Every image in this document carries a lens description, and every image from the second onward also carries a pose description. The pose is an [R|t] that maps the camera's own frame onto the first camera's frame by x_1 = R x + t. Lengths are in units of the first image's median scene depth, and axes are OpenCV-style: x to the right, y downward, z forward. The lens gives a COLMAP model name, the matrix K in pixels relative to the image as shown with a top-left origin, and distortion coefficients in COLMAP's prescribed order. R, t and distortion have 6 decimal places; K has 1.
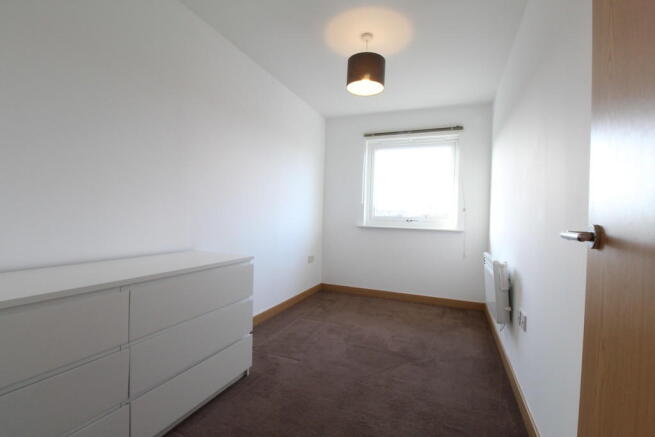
lens RADIAL K [[304.2, 0, 327.5], [0, 304.2, 218.5], [0, 0, 1]] dist [0.000022, -0.000028]
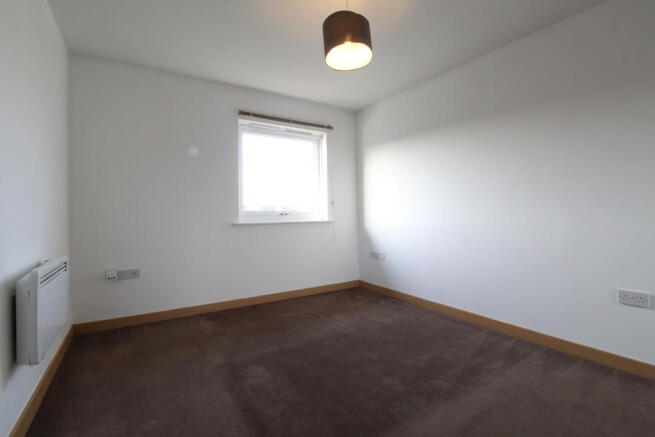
lens RADIAL K [[304.2, 0, 327.5], [0, 304.2, 218.5], [0, 0, 1]] dist [0.000022, -0.000028]
pose [[0.583472, -0.043359, 0.810975, -0.437241], [0.027696, 0.999055, 0.033489, -0.008606], [-0.811661, 0.002921, 0.584122, 0.345361]]
